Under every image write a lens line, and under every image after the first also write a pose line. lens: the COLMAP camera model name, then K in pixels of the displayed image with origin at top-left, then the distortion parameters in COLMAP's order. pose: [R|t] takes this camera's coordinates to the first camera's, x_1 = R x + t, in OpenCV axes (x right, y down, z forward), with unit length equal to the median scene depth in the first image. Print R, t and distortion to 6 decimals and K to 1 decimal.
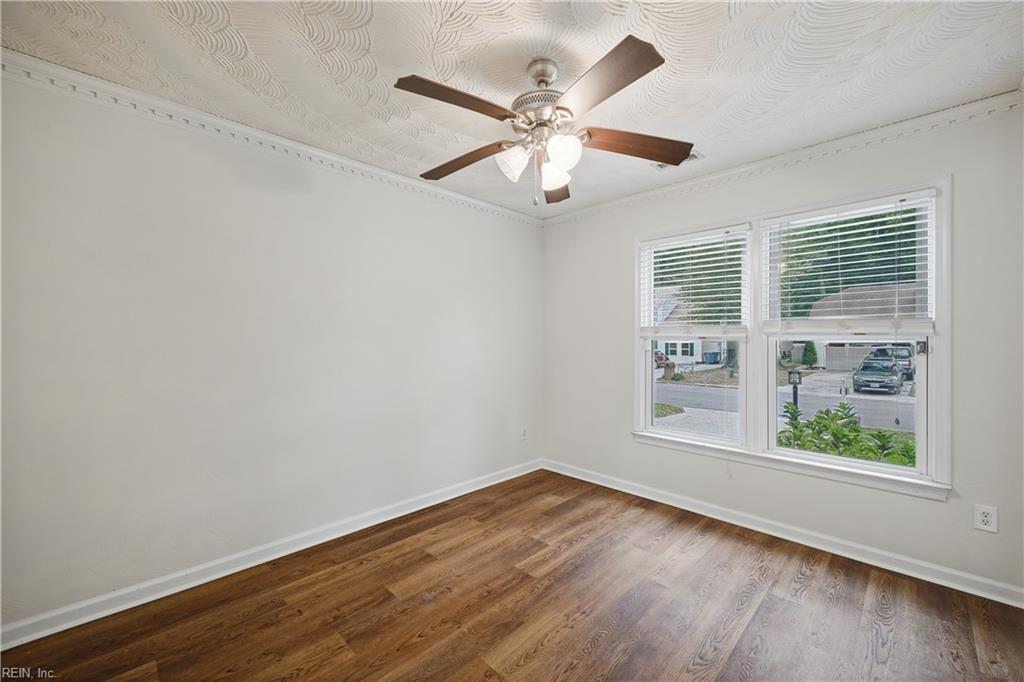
lens RADIAL K [[412.0, 0, 512.6], [0, 412.0, 341.9], [0, 0, 1]] dist [0.001947, 0.001327]
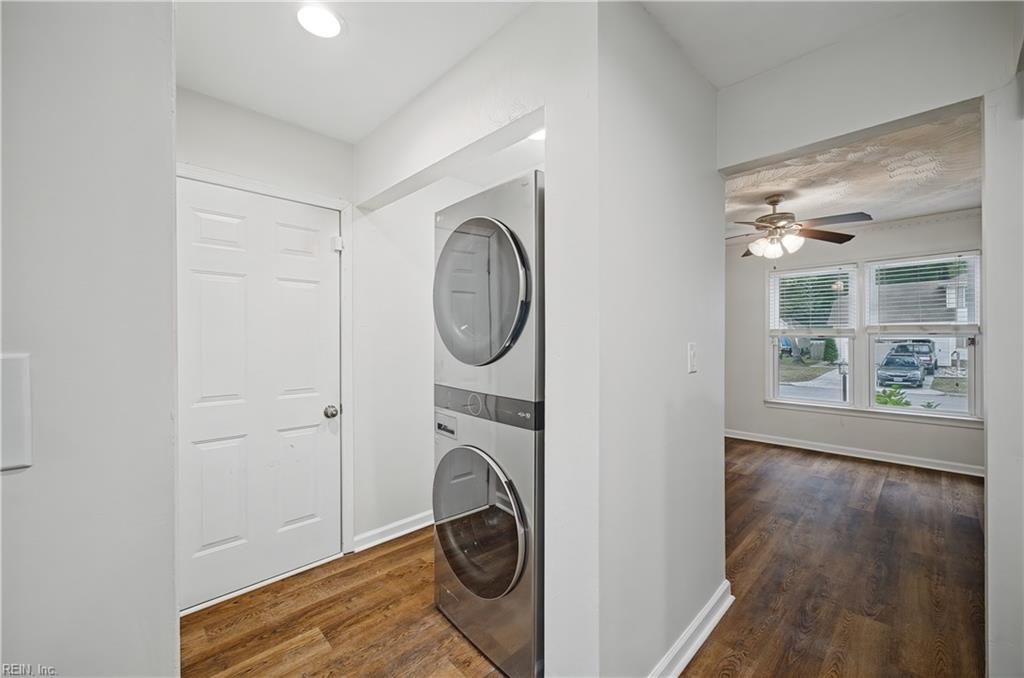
lens RADIAL K [[412.0, 0, 514.4], [0, 412.0, 338.9], [0, 0, 1]] dist [0.001947, 0.001327]
pose [[0.999855, -0.005855, -0.015970, -0.085806], [0.005781, 0.999972, -0.004660, 0.000014], [0.015997, 0.004567, 0.999862, -0.073148]]
